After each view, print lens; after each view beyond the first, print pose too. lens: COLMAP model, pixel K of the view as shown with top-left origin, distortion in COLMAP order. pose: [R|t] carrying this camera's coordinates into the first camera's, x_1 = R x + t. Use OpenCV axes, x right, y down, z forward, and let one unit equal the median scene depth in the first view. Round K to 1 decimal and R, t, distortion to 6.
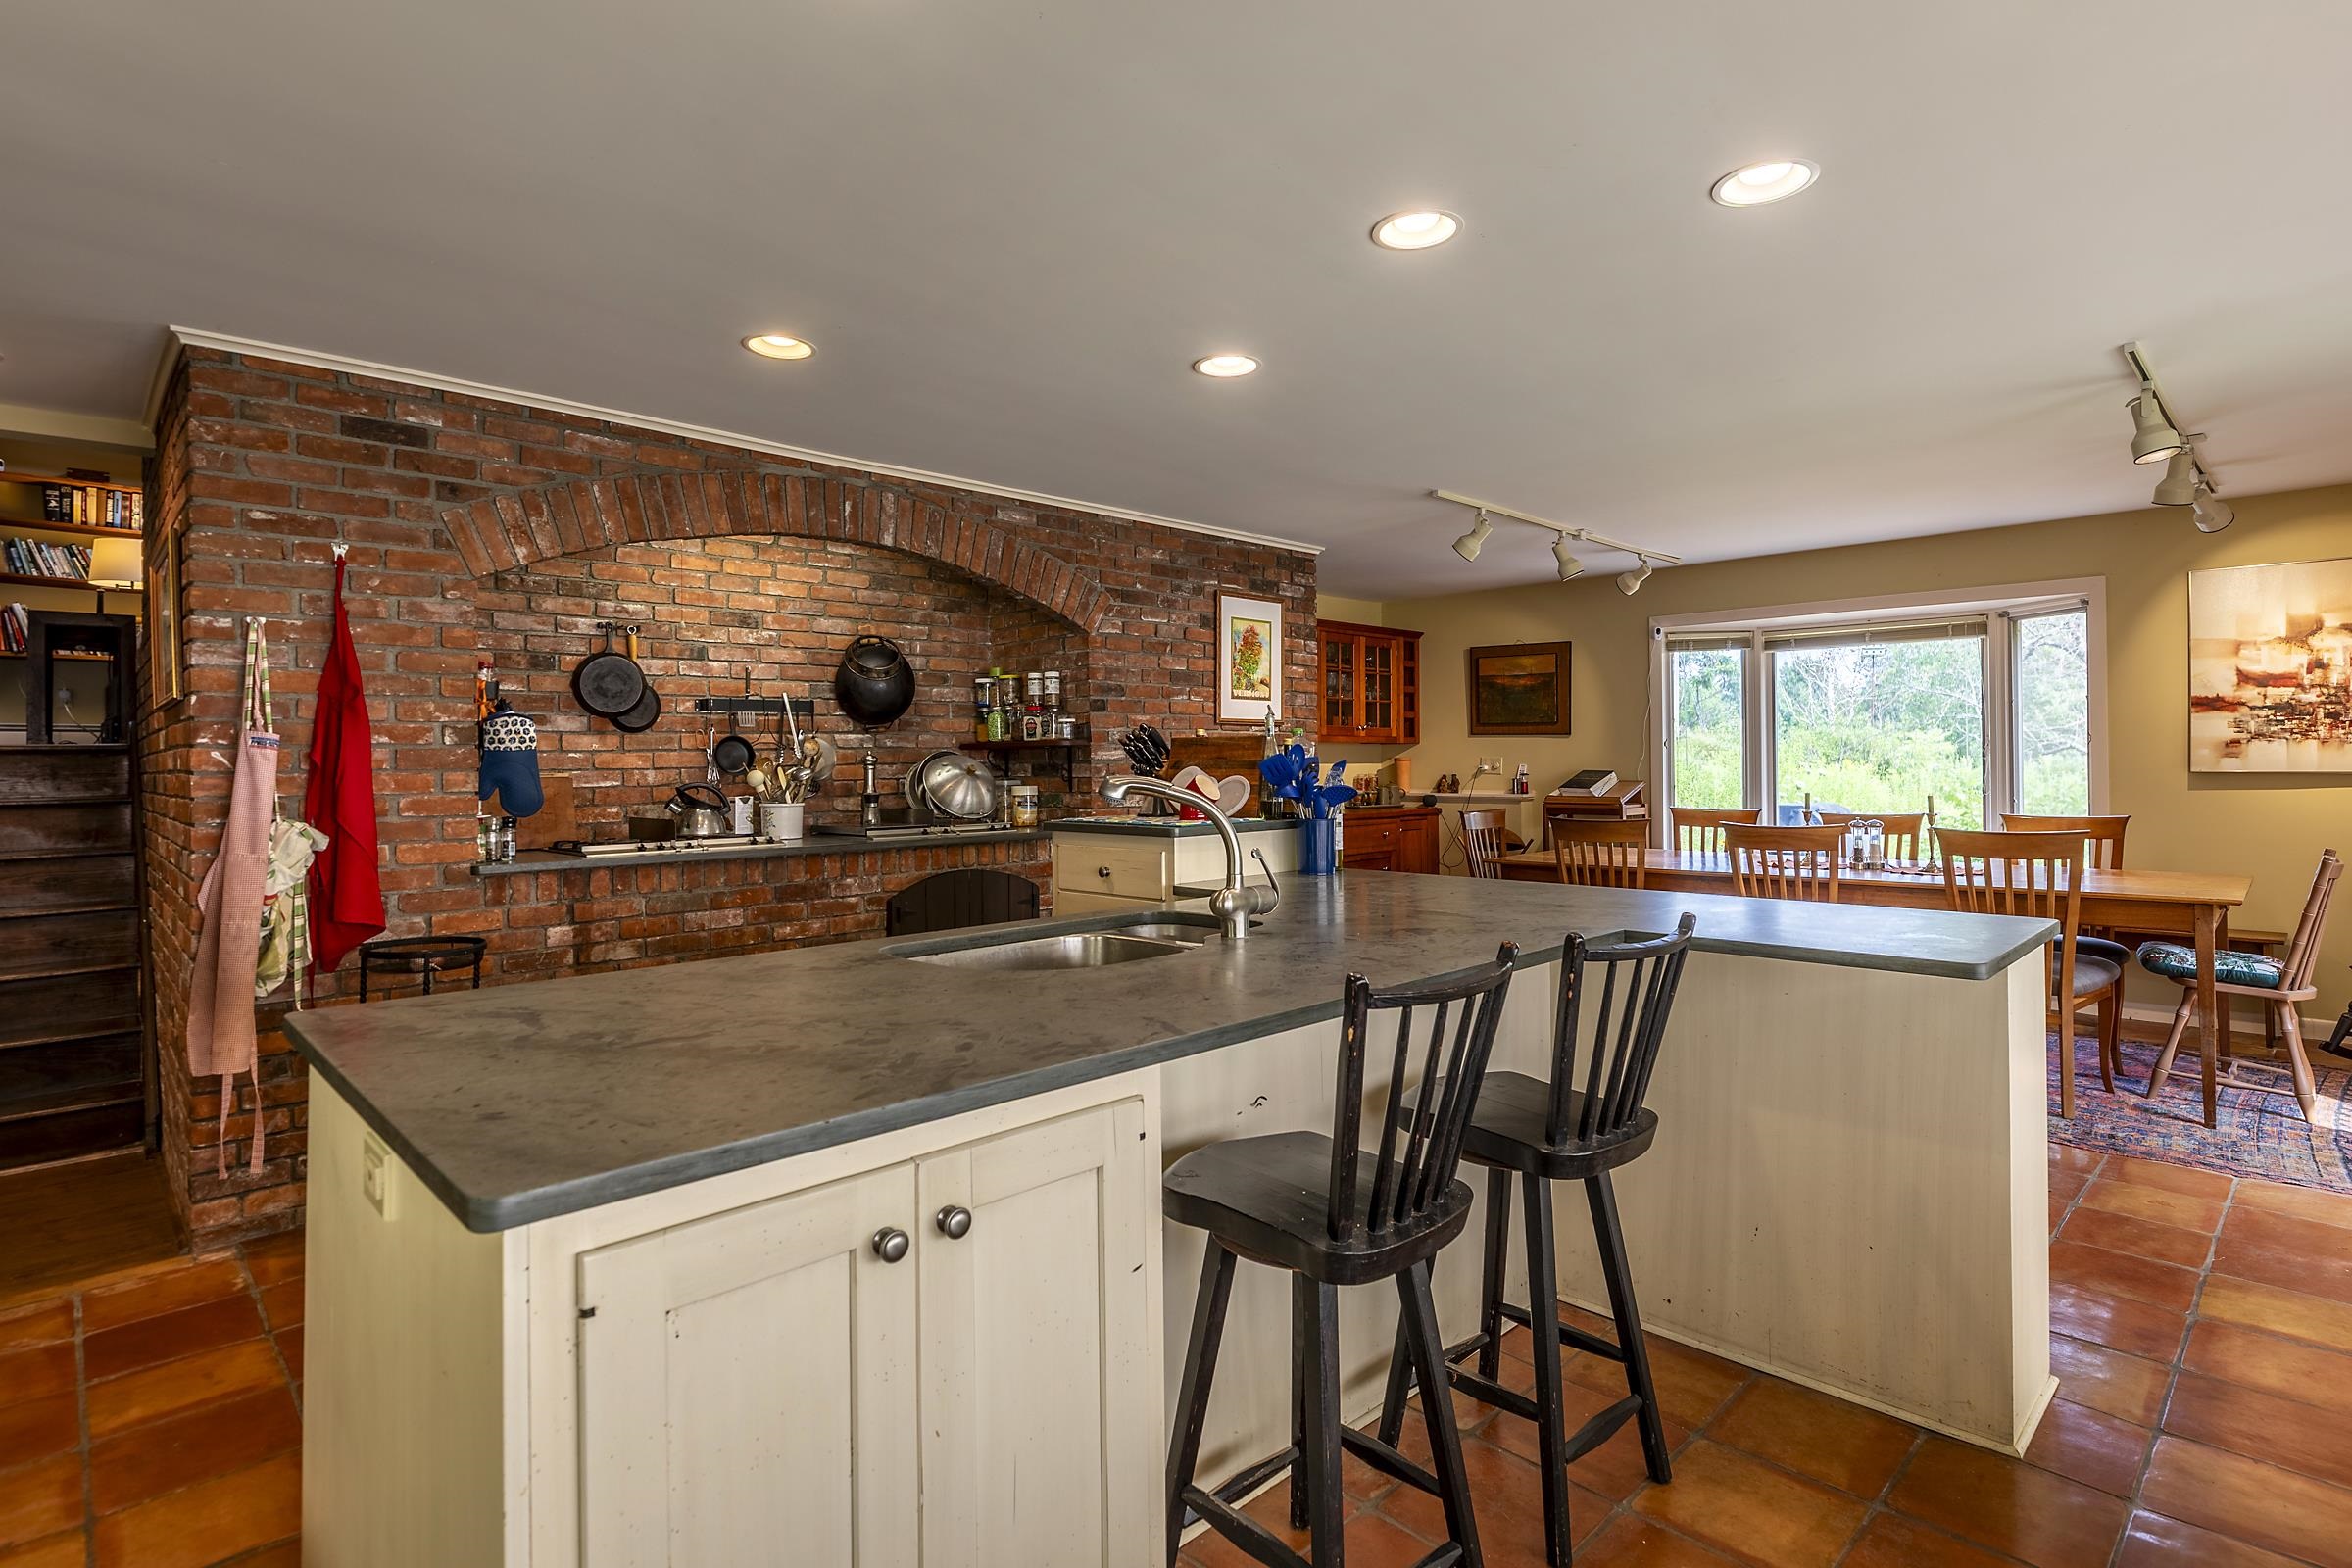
lens RADIAL K [[1161.8, 0, 1206.0], [0, 1161.8, 754.9], [0, 0, 1]] dist [-0.003624, 0.000734]
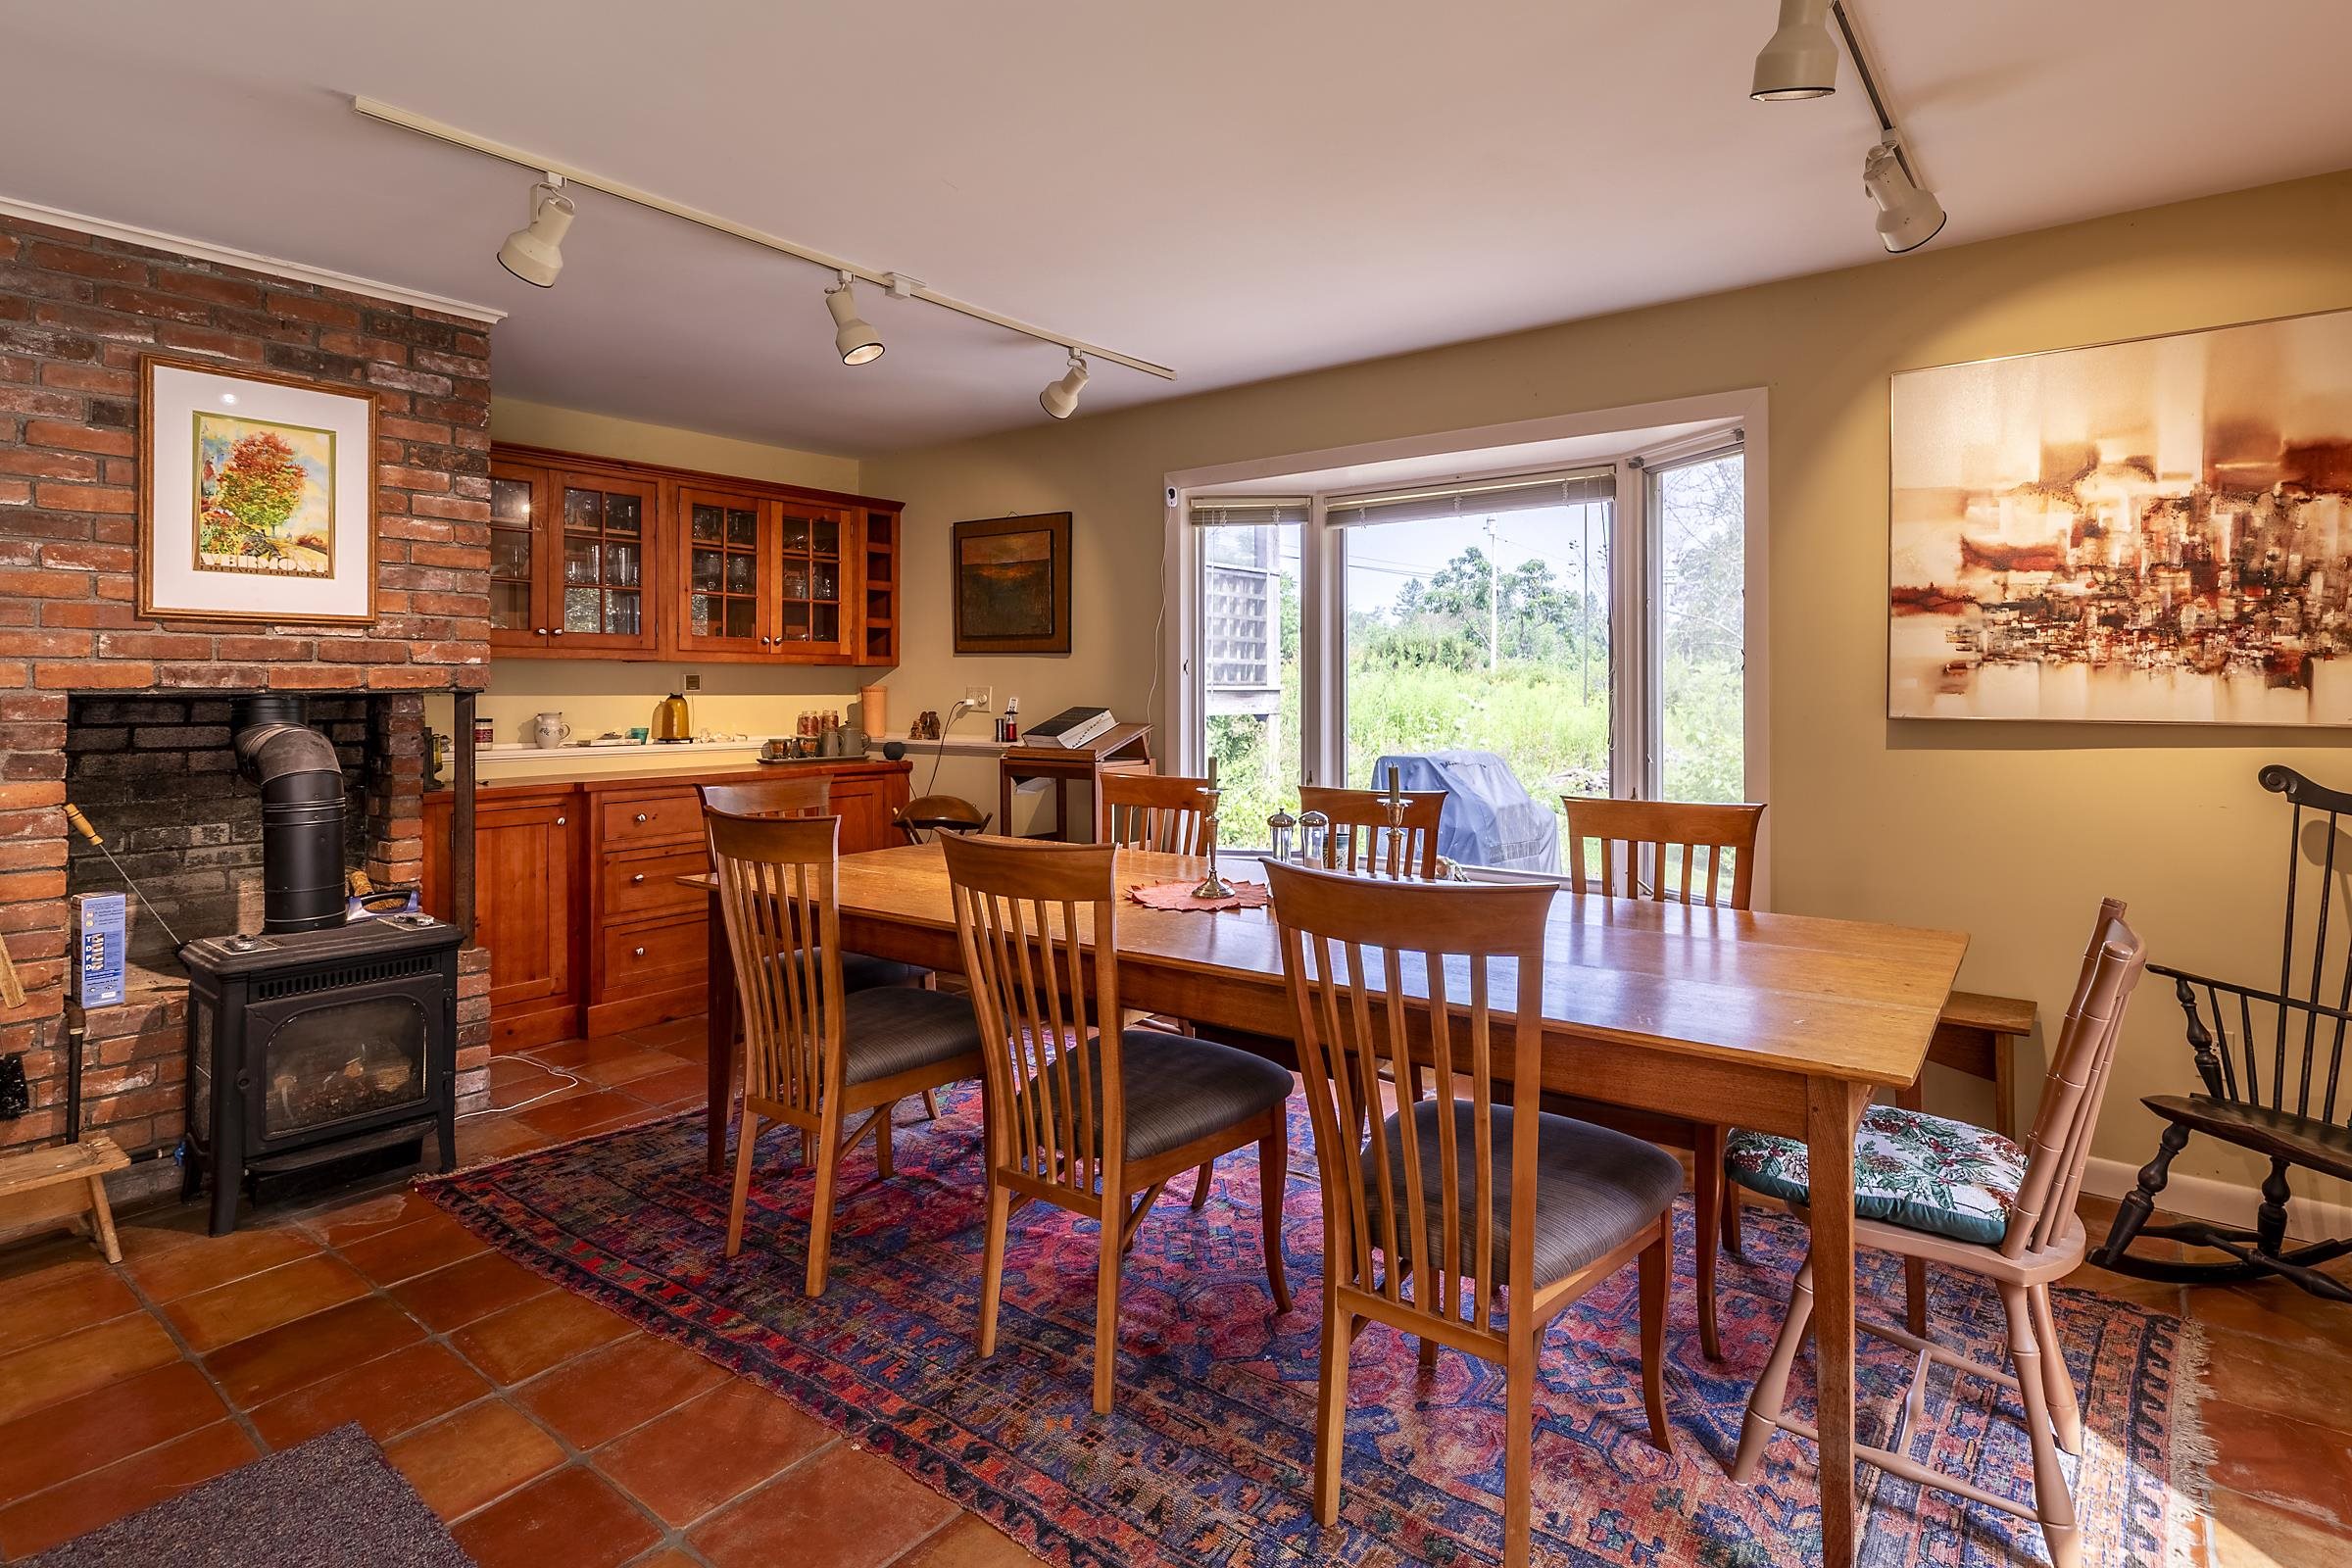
lens RADIAL K [[1173.2, 0, 1215.5], [0, 1173.2, 691.4], [0, 0, 1]] dist [0.000552, 0.000067]
pose [[0.991412, 0.005280, 0.130669, 0.388400], [-0.006138, 0.999962, 0.006163, -0.000252], [-0.130632, -0.006912, 0.991407, 0.409266]]
